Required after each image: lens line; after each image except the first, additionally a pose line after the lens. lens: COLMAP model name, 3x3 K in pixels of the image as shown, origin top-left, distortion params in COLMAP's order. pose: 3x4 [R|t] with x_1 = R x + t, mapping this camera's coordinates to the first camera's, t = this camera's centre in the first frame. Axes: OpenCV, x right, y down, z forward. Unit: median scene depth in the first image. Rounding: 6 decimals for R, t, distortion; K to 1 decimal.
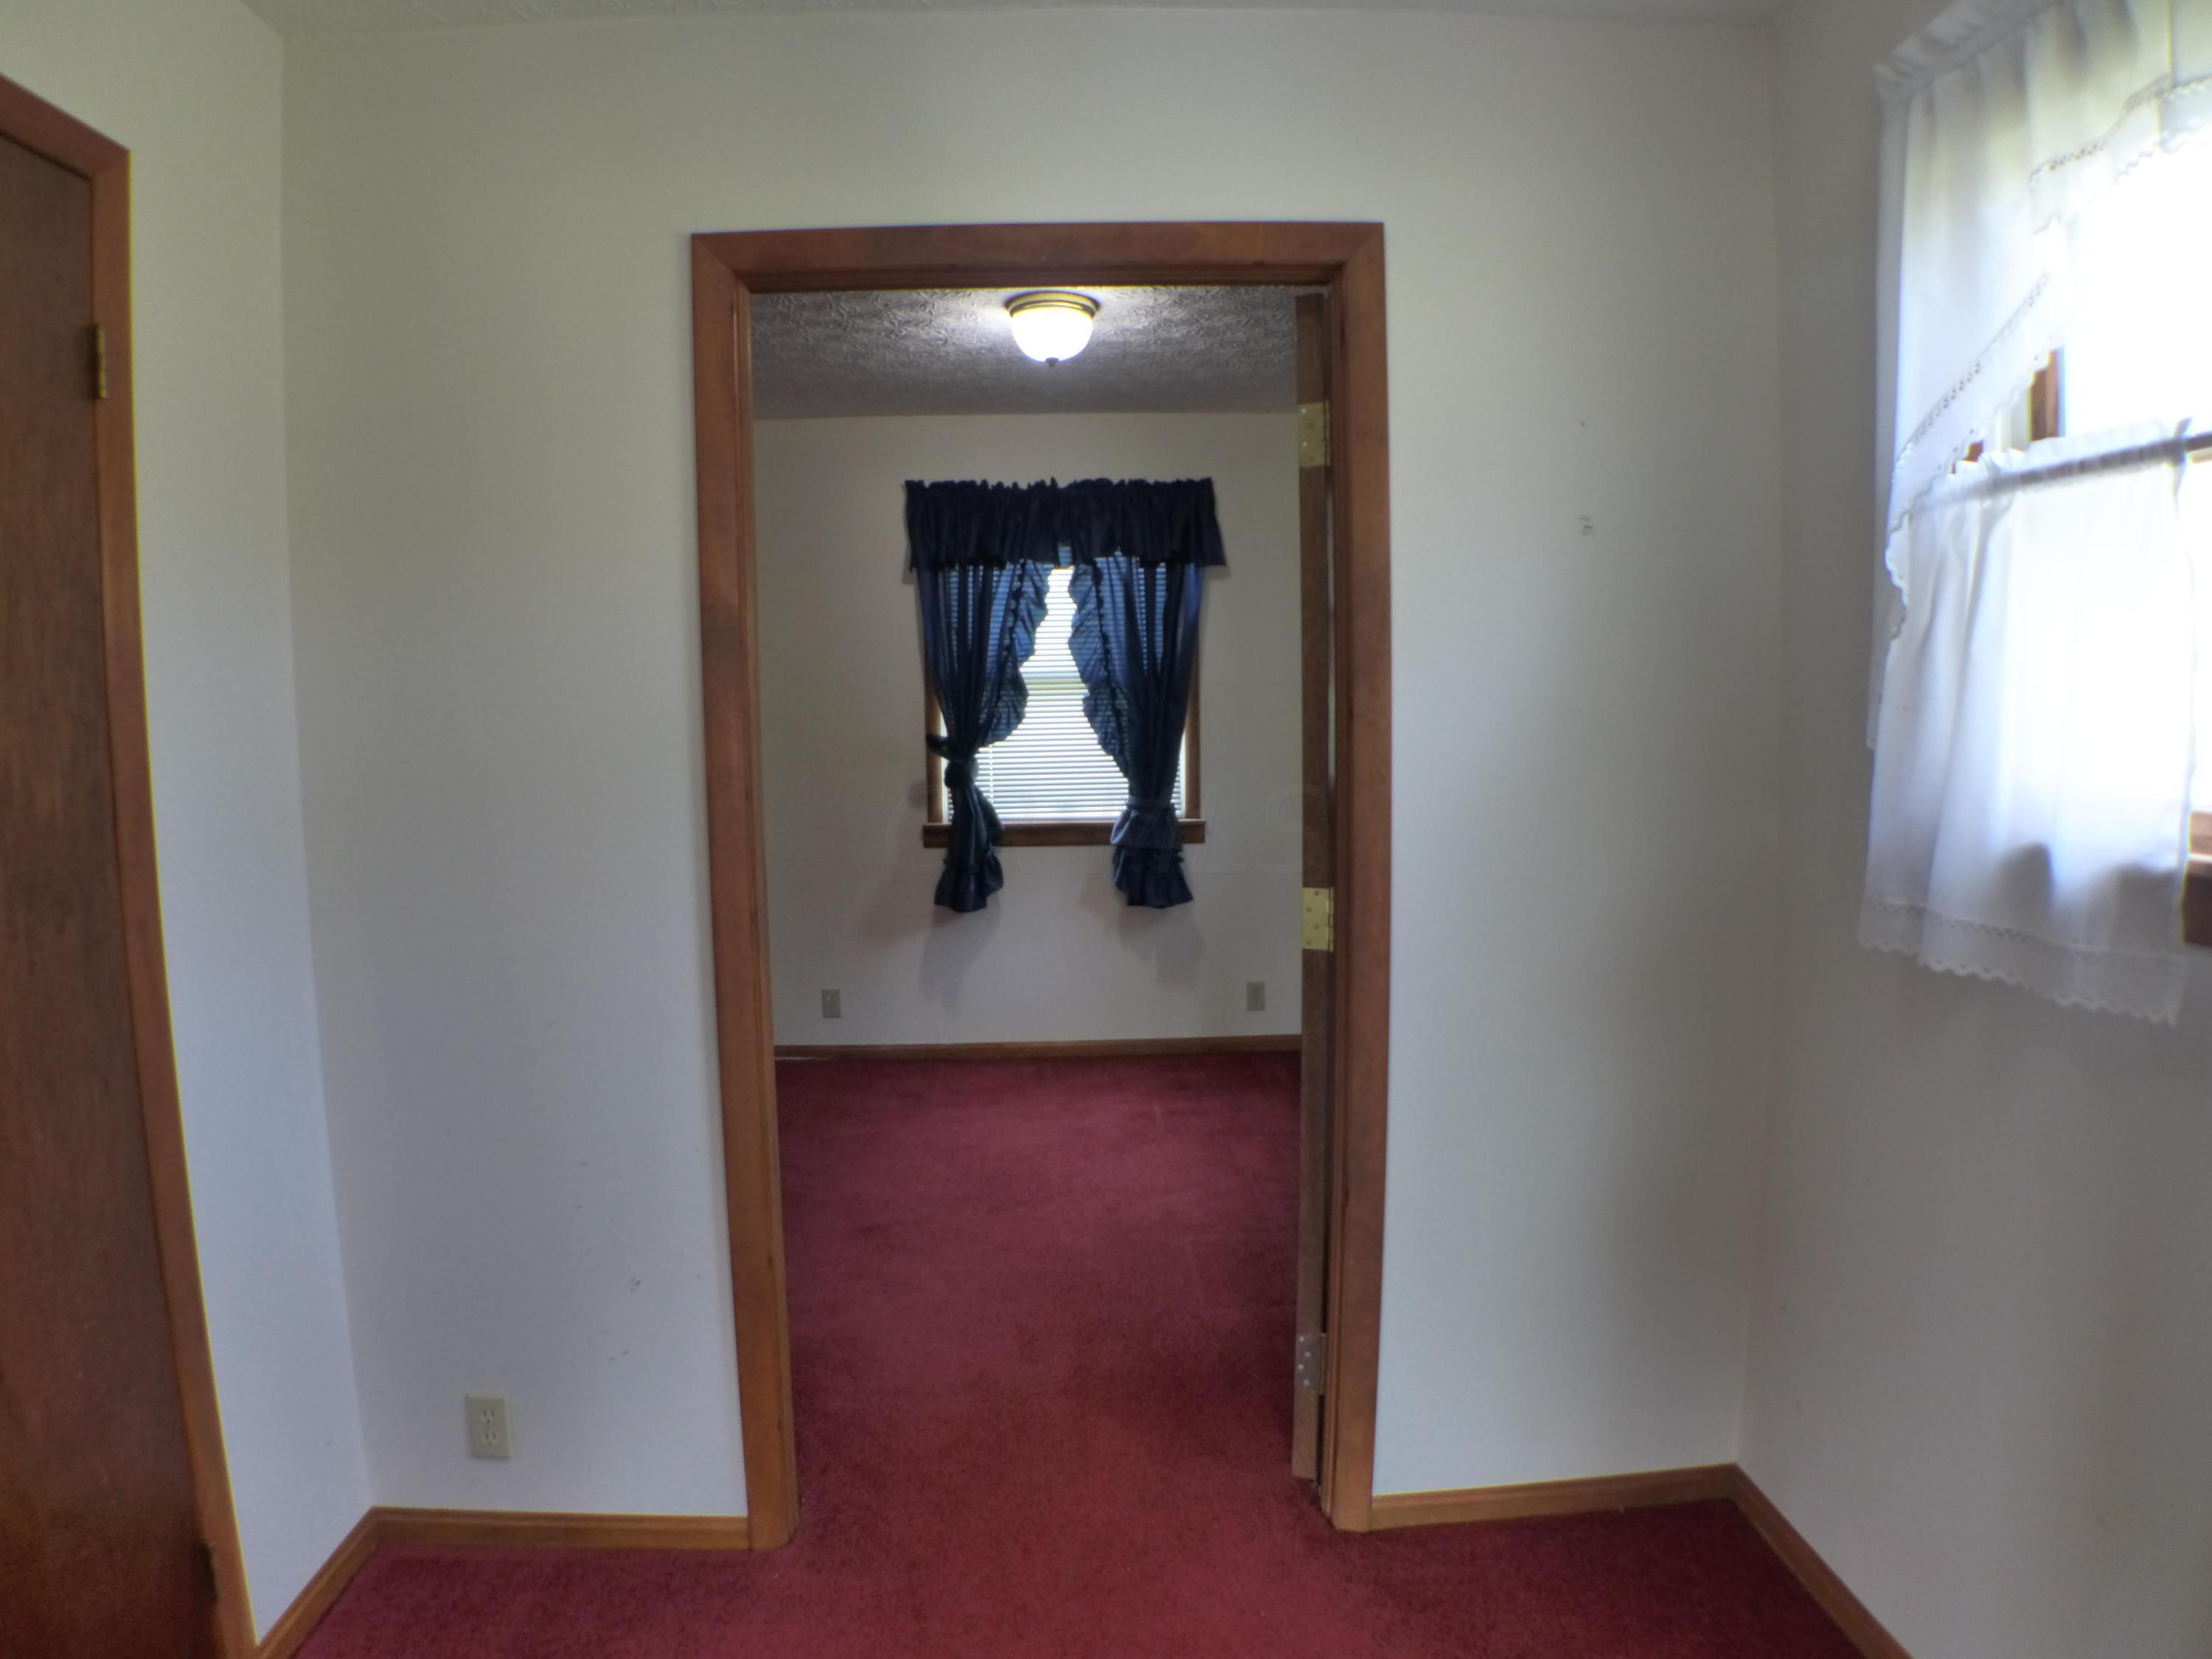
lens RADIAL K [[1316.0, 0, 1078.1], [0, 1316.0, 831.4], [0, 0, 1]] dist [-0.152982, 0.041030]
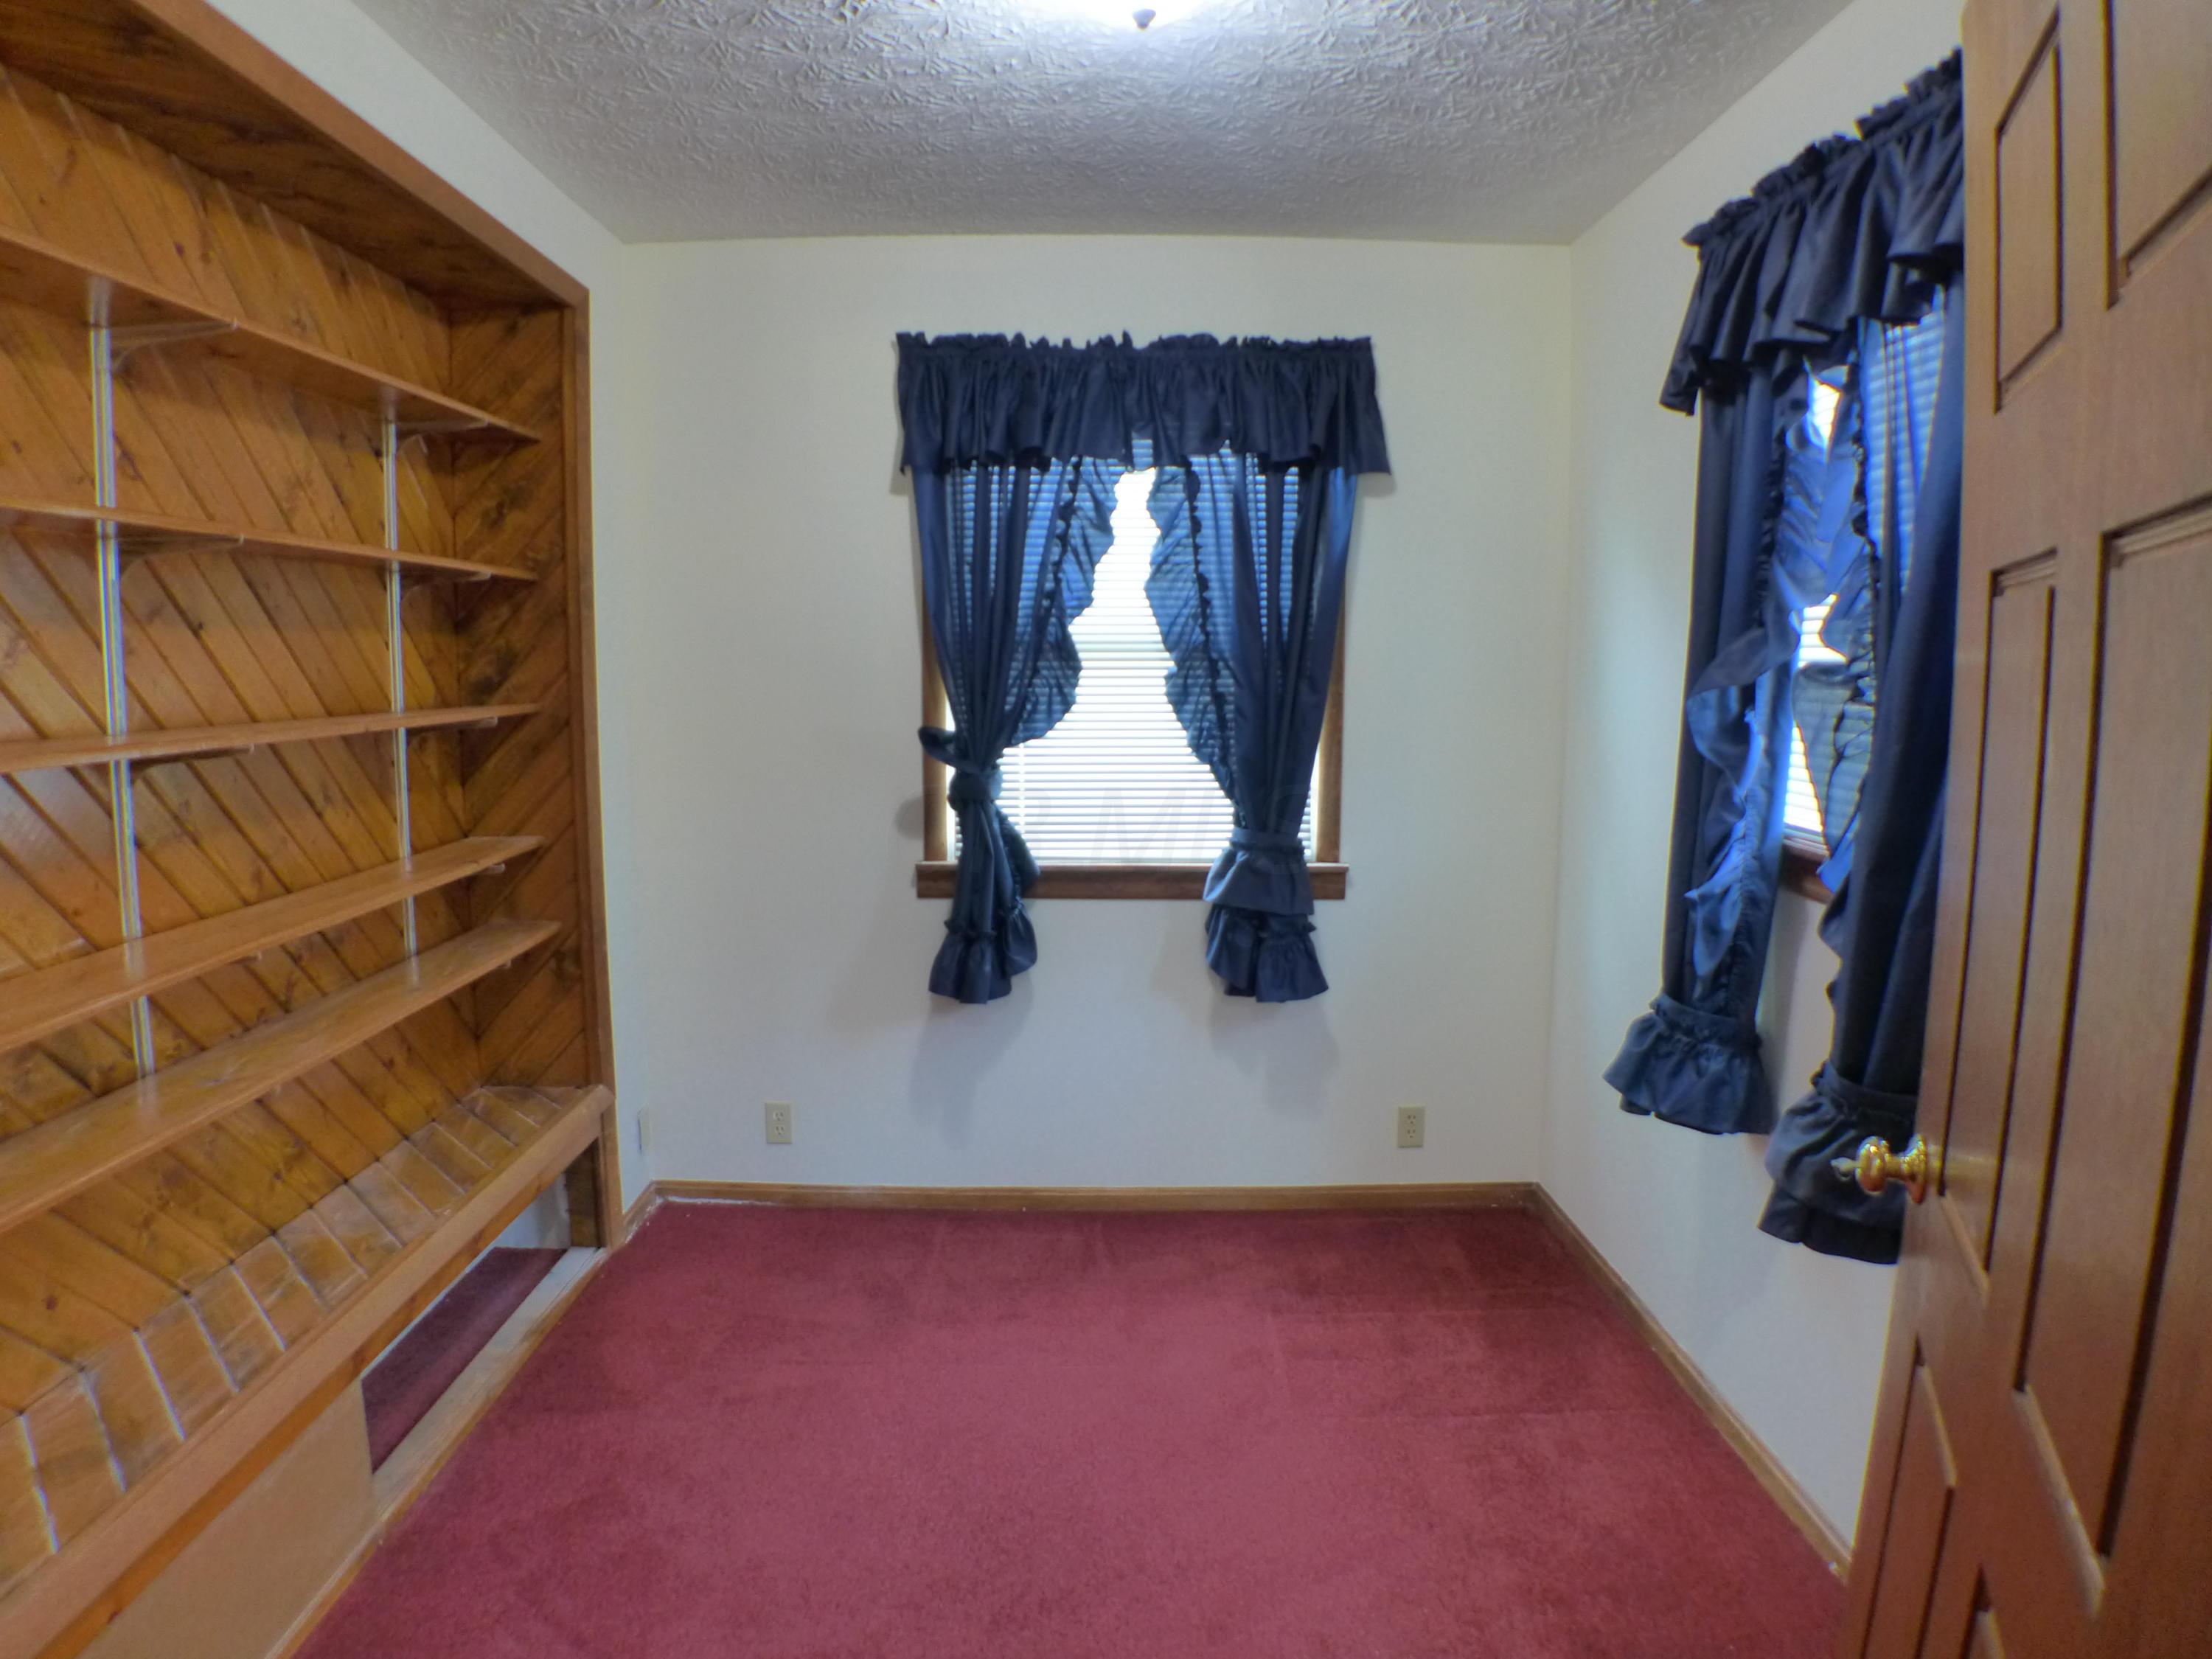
lens RADIAL K [[1316.0, 0, 1078.1], [0, 1316.0, 831.4], [0, 0, 1]] dist [-0.152982, 0.041030]
pose [[0.999182, 0.021189, -0.034452, -0.015732], [-0.020543, 0.999609, 0.018978, -0.036370], [0.034841, -0.018254, 0.999226, 0.357593]]
